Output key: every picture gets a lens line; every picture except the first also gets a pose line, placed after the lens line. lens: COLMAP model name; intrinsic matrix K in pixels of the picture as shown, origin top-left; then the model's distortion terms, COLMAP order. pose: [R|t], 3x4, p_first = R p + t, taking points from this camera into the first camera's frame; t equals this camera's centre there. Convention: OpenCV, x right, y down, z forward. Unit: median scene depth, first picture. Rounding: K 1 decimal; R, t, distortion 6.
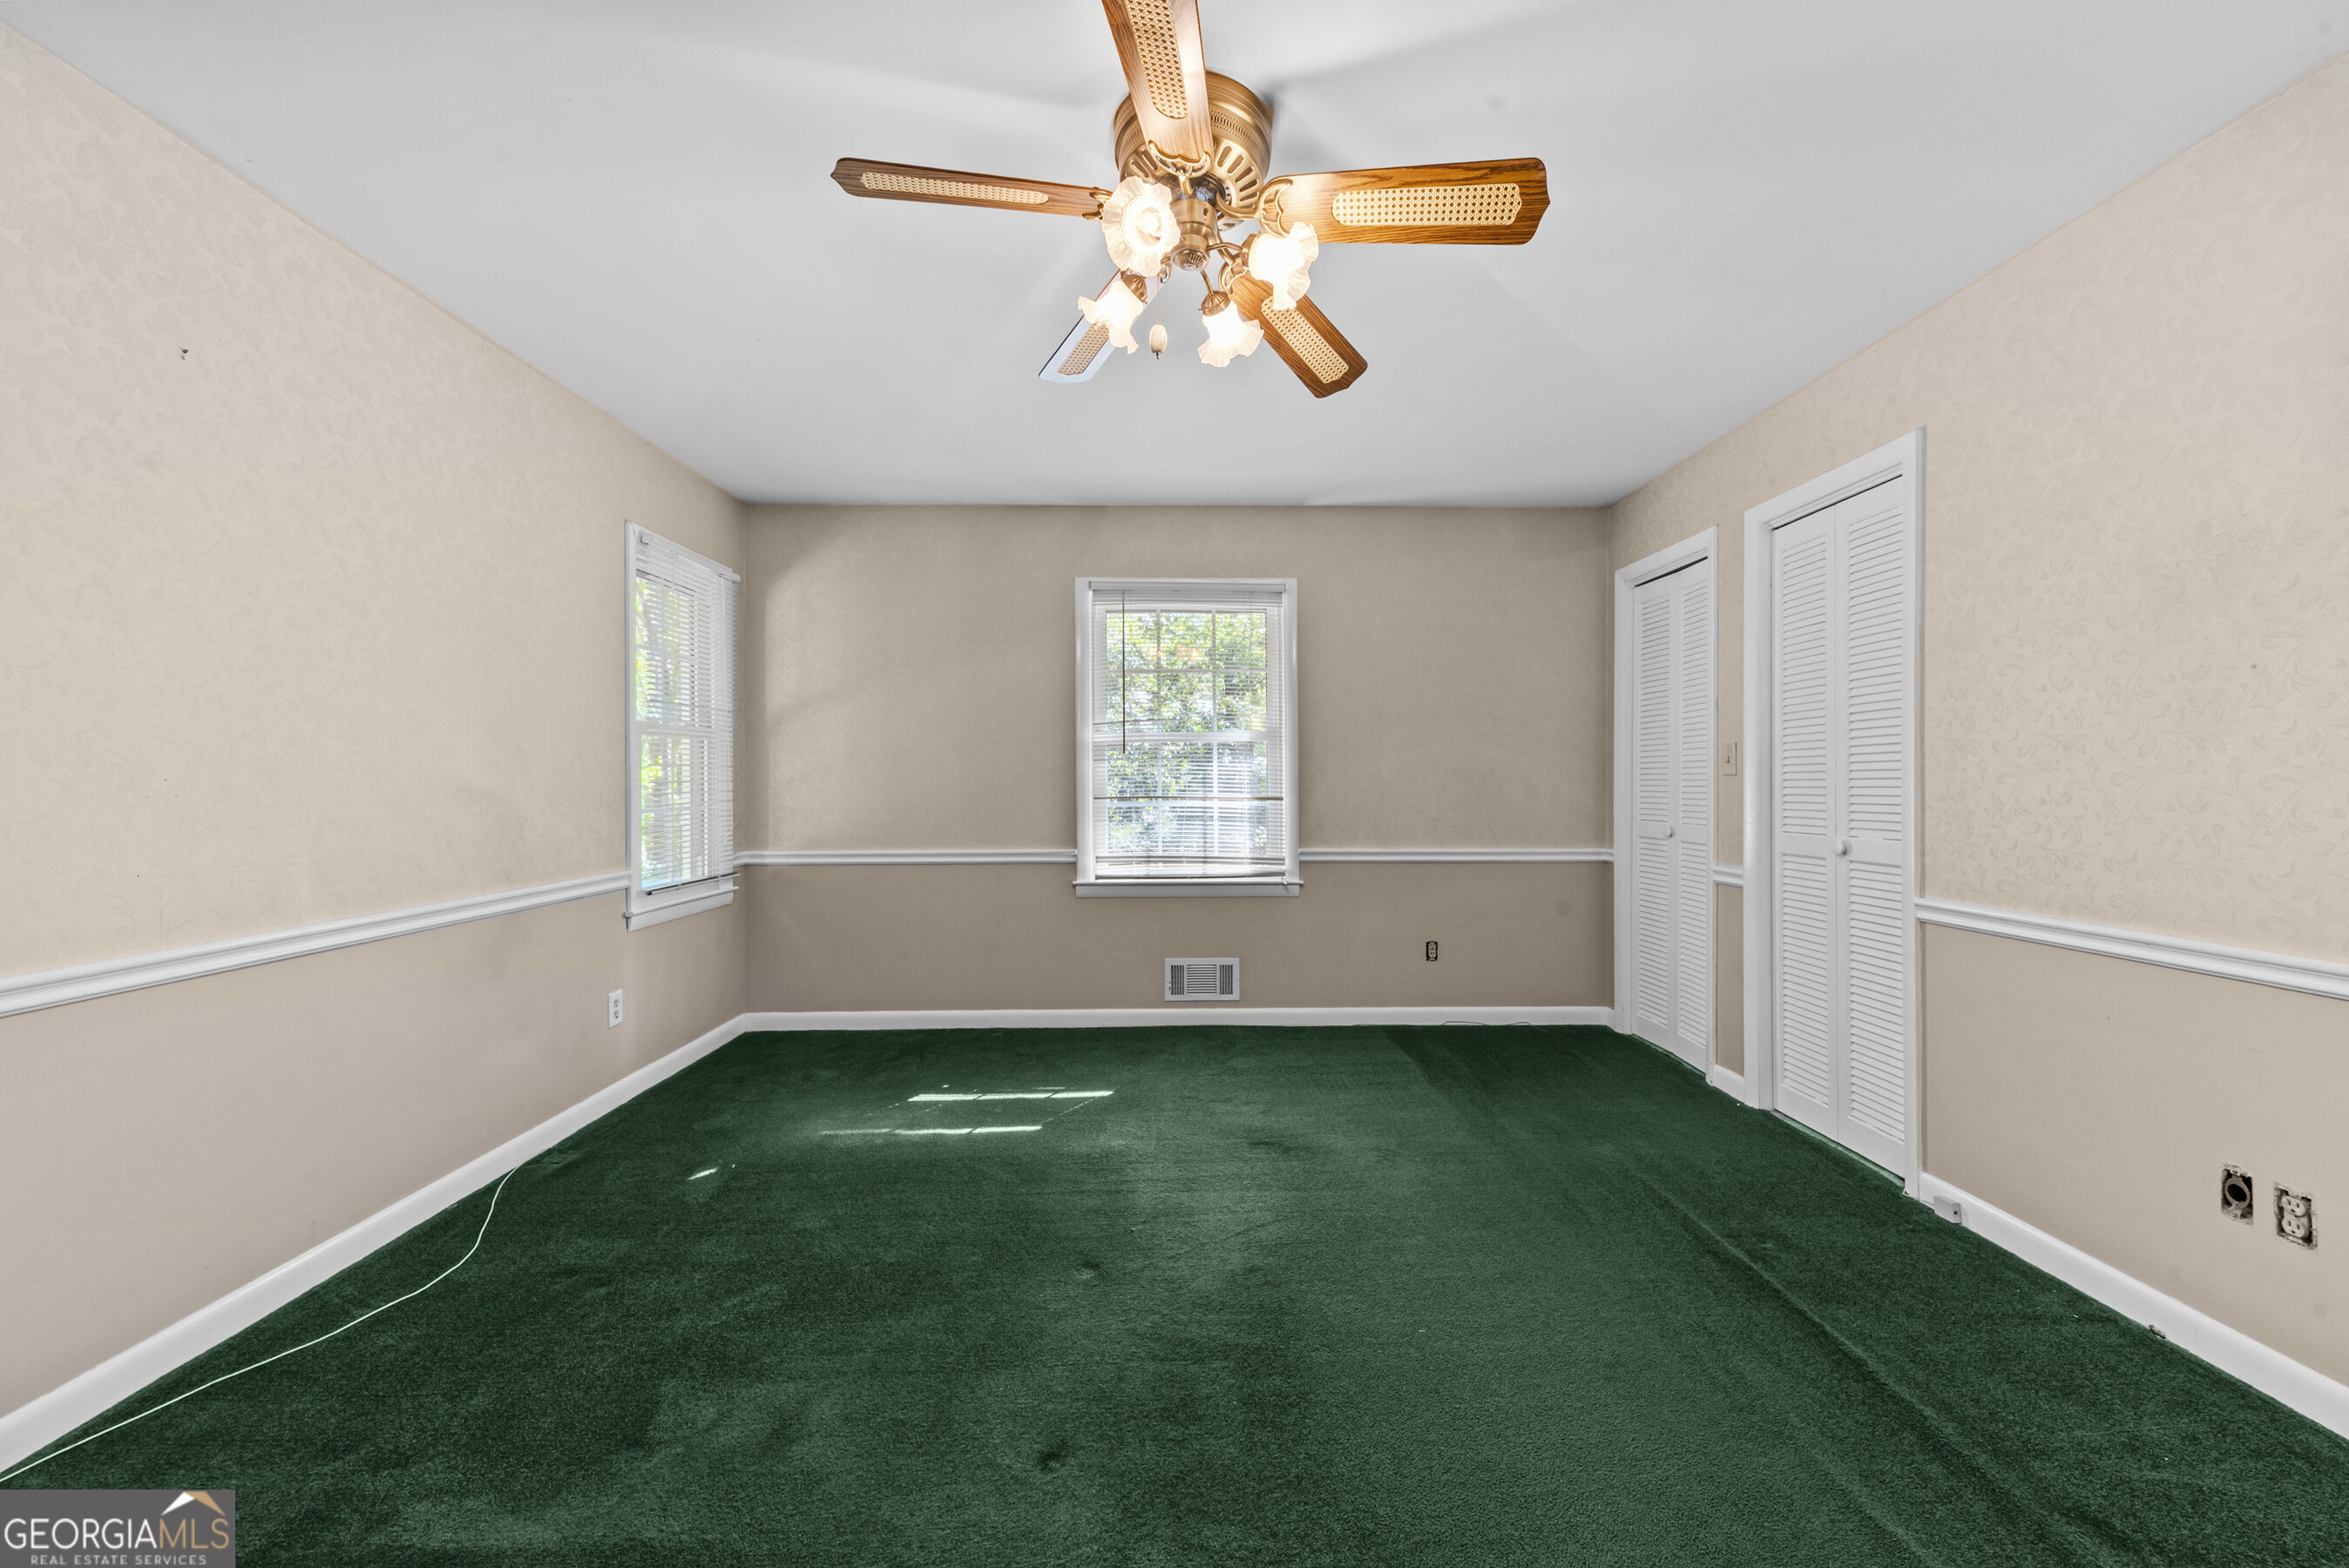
lens RADIAL K [[887.0, 0, 1184.5], [0, 887.0, 780.6], [0, 0, 1]] dist [-0.003521, -0.001323]
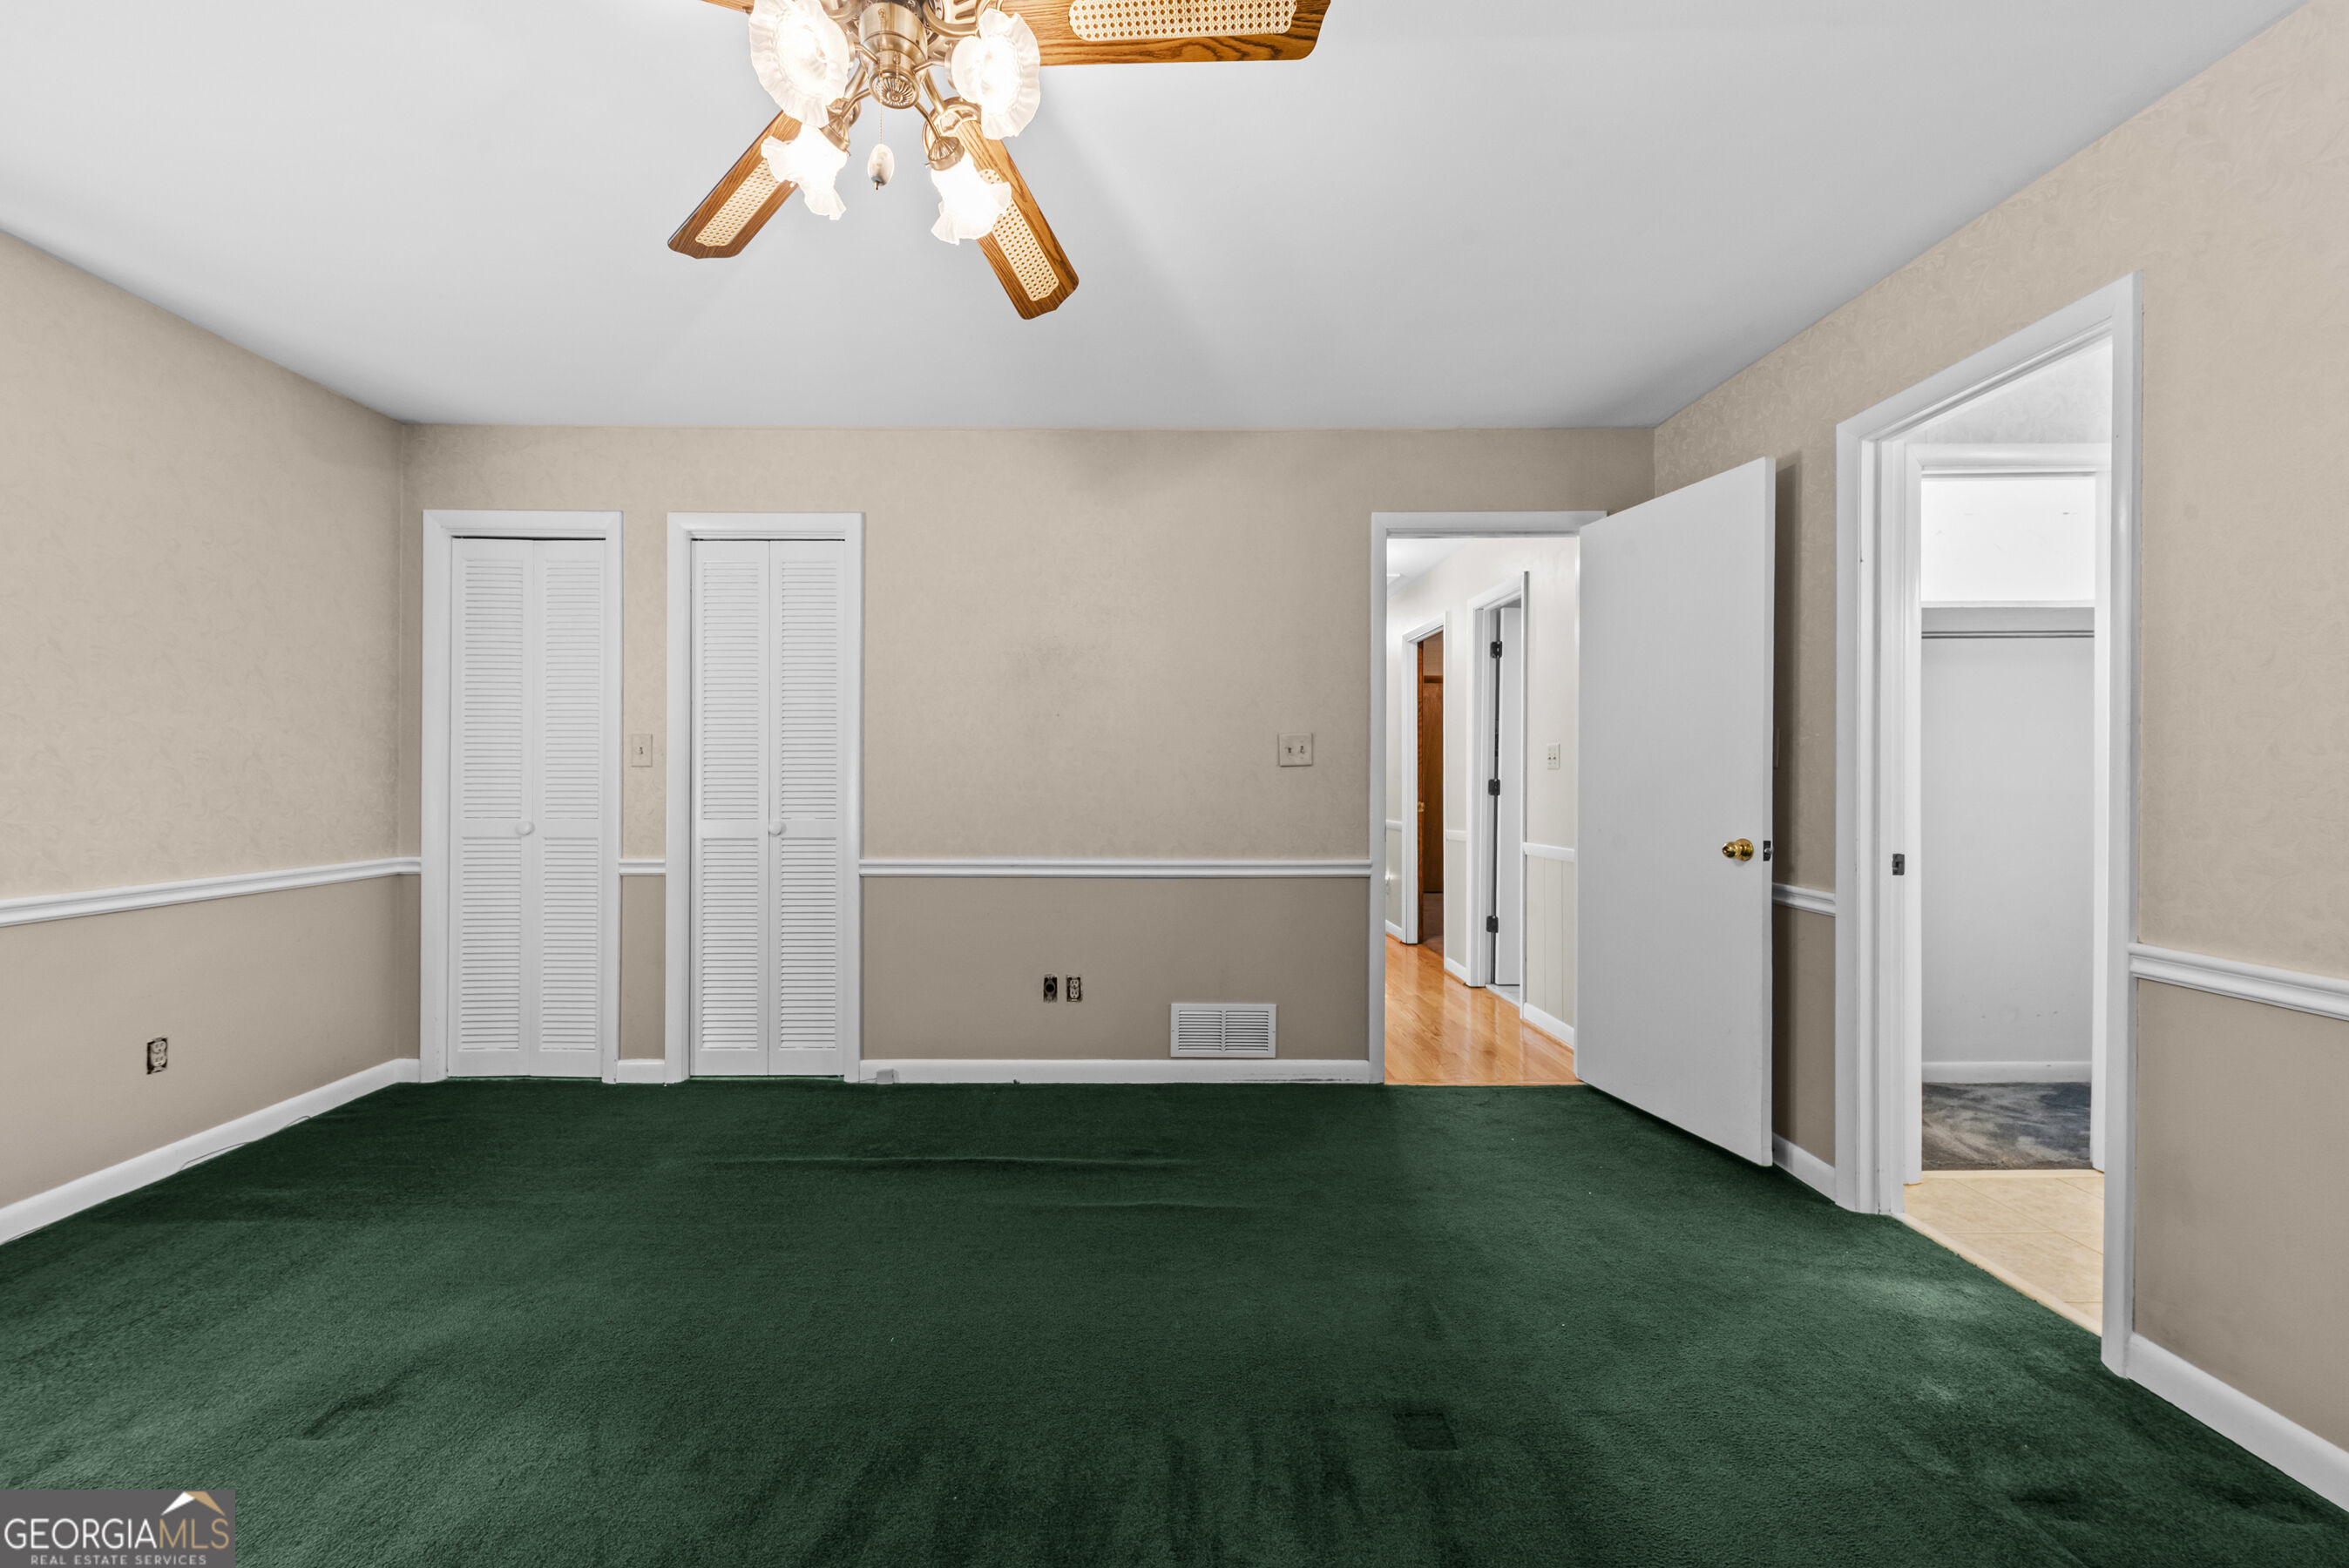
lens RADIAL K [[887.0, 0, 1181.0], [0, 887.0, 780.8], [0, 0, 1]] dist [-0.003521, -0.001323]
pose [[-0.022887, -0.002933, 0.999734, -0.433706], [-0.004630, 0.999985, 0.002828, 0.004379], [-0.999727, -0.004564, -0.022900, 0.436422]]
